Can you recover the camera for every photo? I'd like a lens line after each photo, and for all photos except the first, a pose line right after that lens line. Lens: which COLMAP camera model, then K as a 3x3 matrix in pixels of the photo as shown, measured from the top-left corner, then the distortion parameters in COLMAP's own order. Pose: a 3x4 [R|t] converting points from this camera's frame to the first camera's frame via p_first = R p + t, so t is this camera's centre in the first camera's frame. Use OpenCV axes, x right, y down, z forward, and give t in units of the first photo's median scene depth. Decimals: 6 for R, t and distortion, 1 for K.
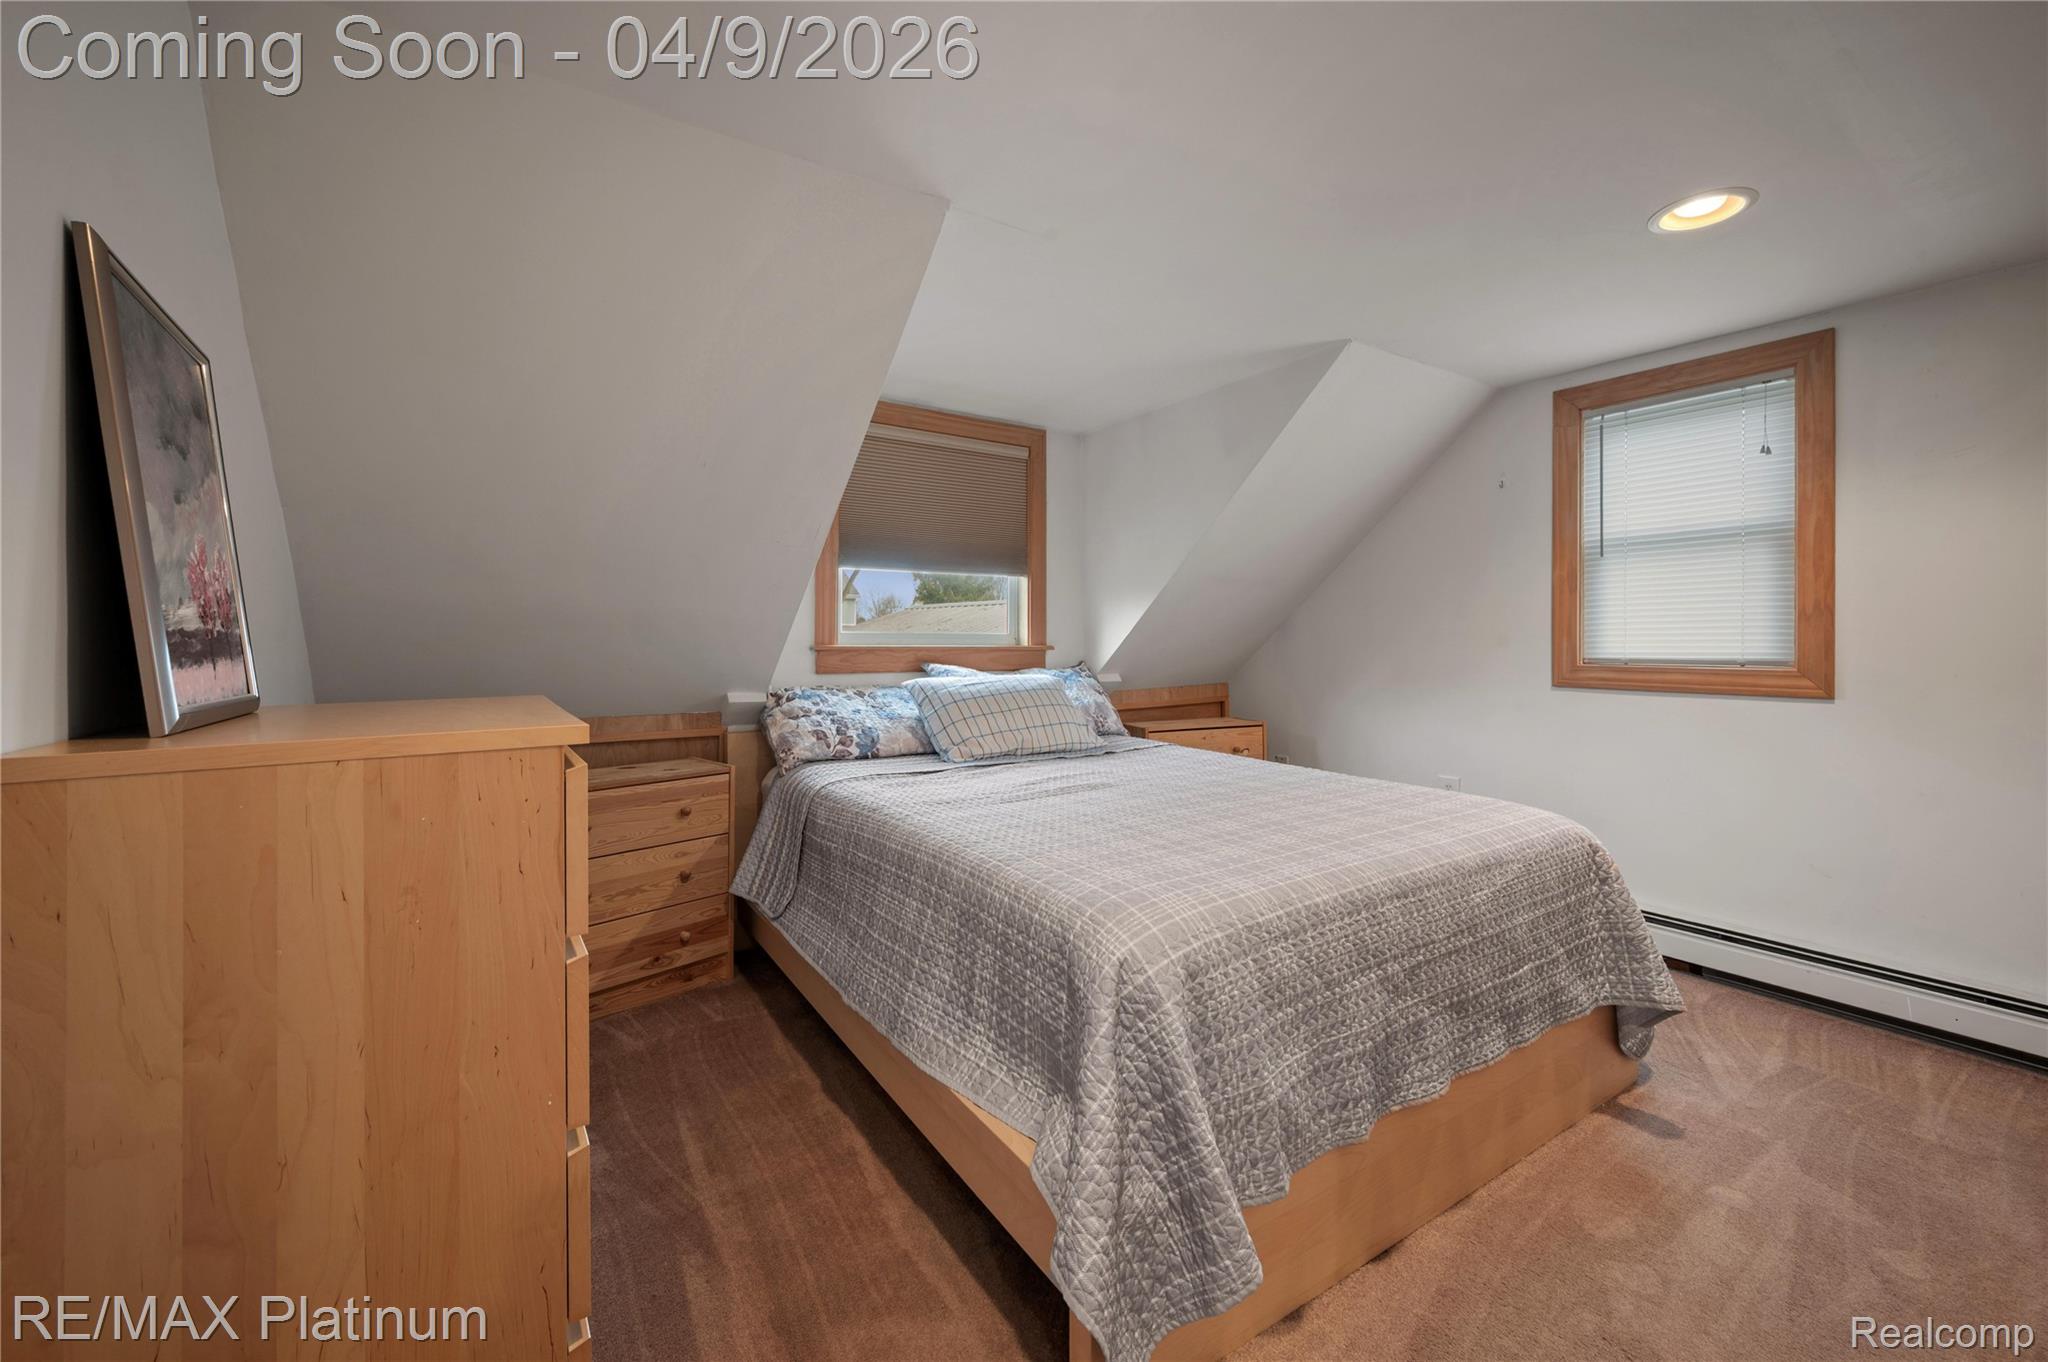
lens RADIAL K [[811.7, 0, 1027.7], [0, 811.7, 650.3], [0, 0, 1]] dist [0.008679, -0.000131]
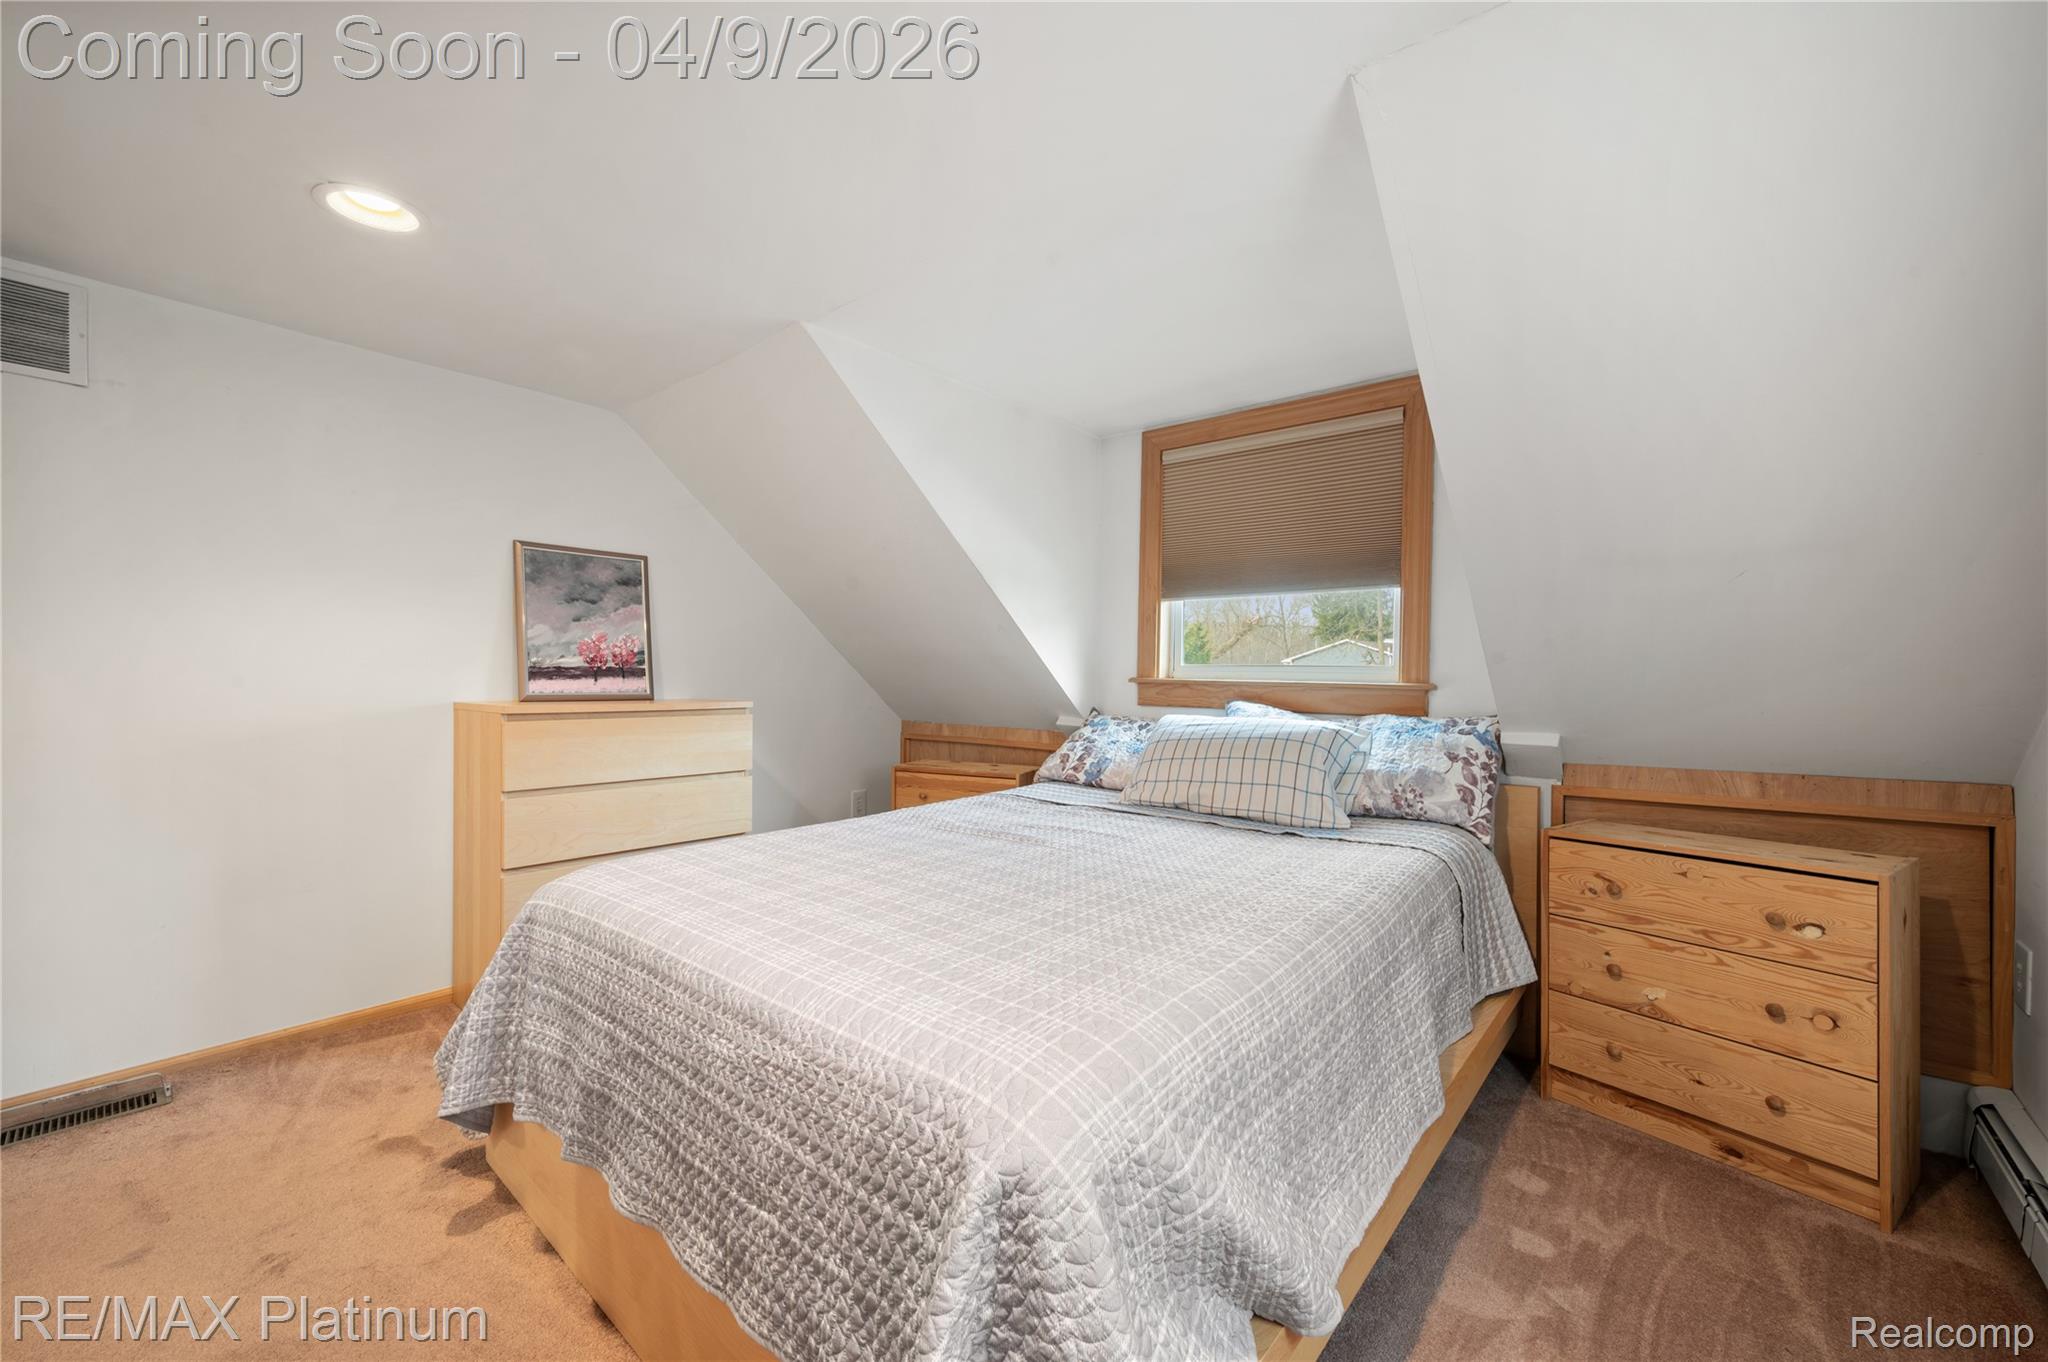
lens RADIAL K [[811.7, 0, 1027.7], [0, 811.7, 650.3], [0, 0, 1]] dist [0.008679, -0.000131]
pose [[0.270536, -0.025913, -0.962361, 0.704953], [-0.019711, 0.999279, -0.032448, -0.004643], [0.962508, 0.027747, 0.269830, 0.580067]]
